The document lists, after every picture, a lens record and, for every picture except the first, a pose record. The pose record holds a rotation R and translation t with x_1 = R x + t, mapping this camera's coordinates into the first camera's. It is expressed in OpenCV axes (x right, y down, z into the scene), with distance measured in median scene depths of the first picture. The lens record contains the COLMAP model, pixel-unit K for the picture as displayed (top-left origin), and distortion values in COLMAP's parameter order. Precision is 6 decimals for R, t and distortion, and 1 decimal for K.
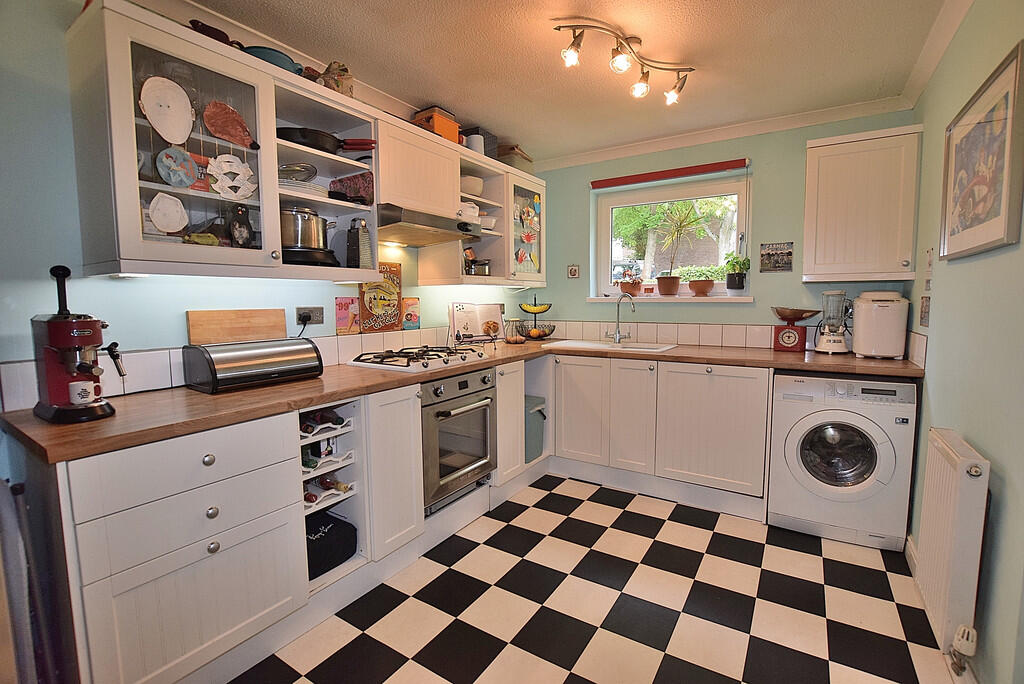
lens RADIAL K [[457.2, 0, 512.3], [0, 457.2, 343.0], [0, 0, 1]] dist [-0.032139, 0.002777]
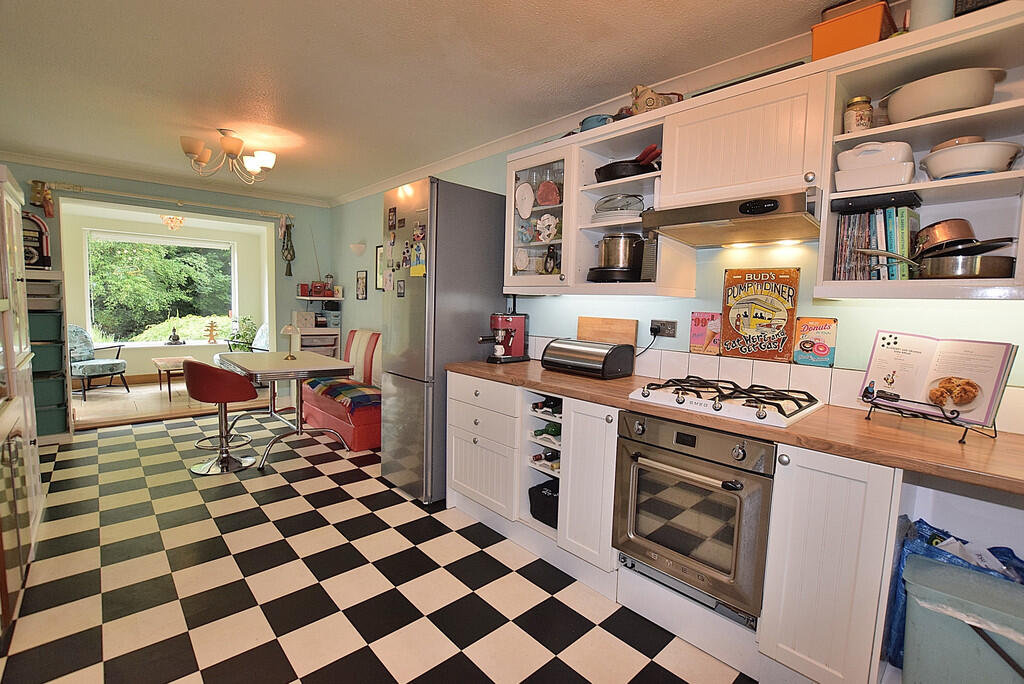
lens RADIAL K [[457.2, 0, 514.2], [0, 457.2, 342.1], [0, 0, 1]] dist [-0.032139, 0.002777]
pose [[-0.244325, 0.087797, -0.965711, 0.588841], [-0.116259, 0.986057, 0.119060, -0.103650], [0.962699, 0.141362, -0.230711, 0.834055]]
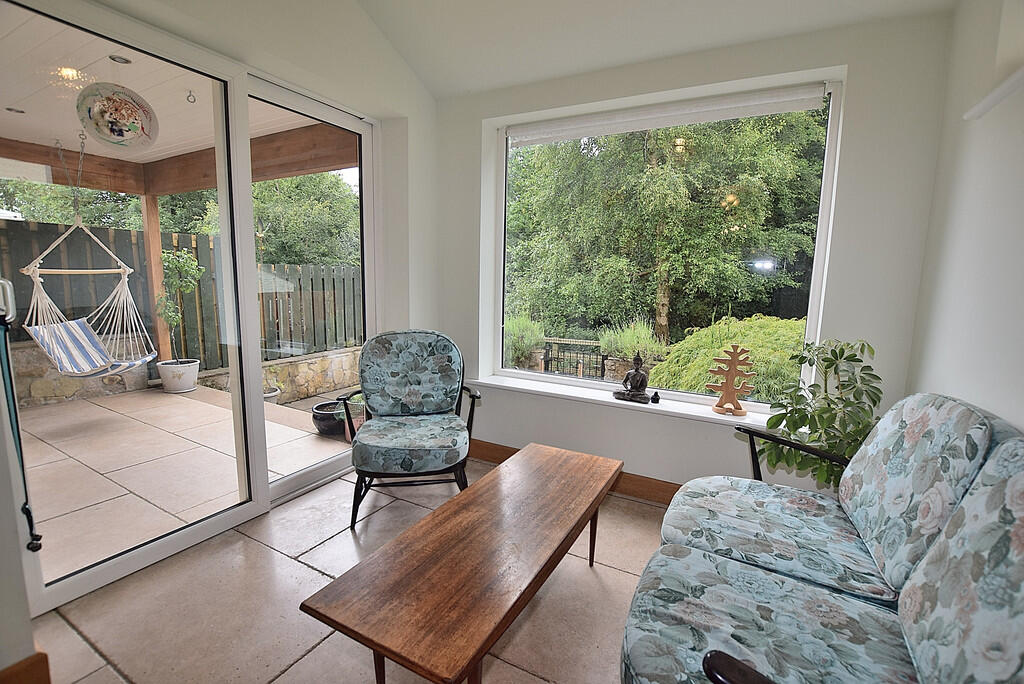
lens RADIAL K [[457.2, 0, 505.6], [0, 457.2, 340.1], [0, 0, 1]] dist [-0.032139, 0.002777]
pose [[-0.998017, -0.000686, -0.062936, 0.470374], [-0.015305, 0.972572, 0.232099, -0.089547], [0.061051, 0.232602, -0.970654, 0.723822]]
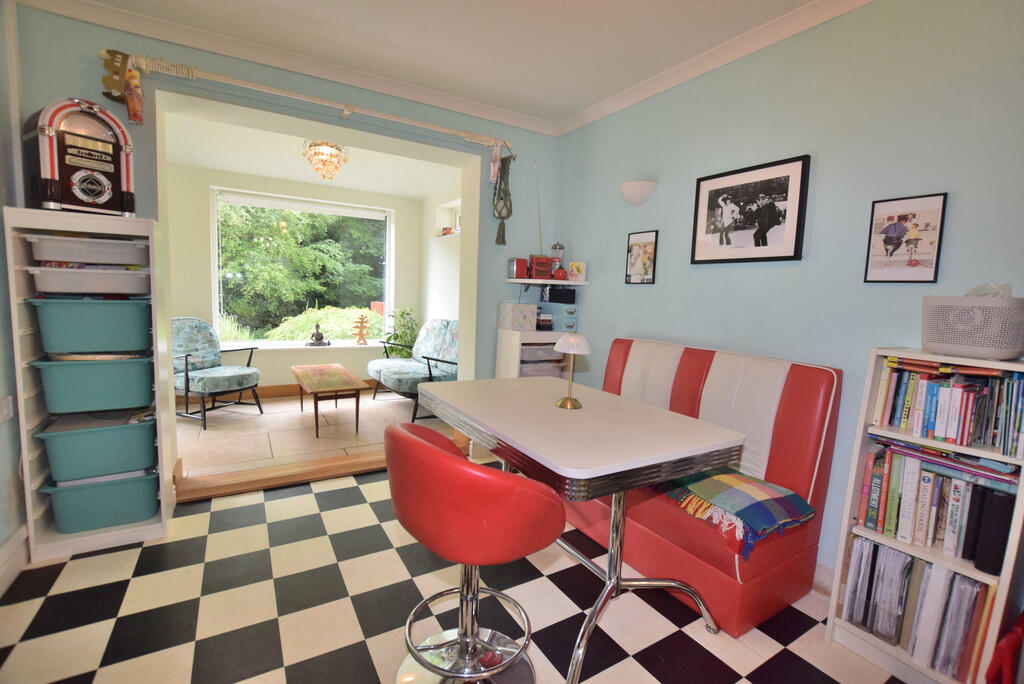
lens RADIAL K [[457.2, 0, 515.9], [0, 457.2, 339.8], [0, 0, 1]] dist [-0.032139, 0.002777]
pose [[-0.438365, 0.084049, -0.894859, 0.543820], [-0.115995, 0.982002, 0.149056, -0.094326], [0.891281, 0.169141, -0.420726, 0.771352]]
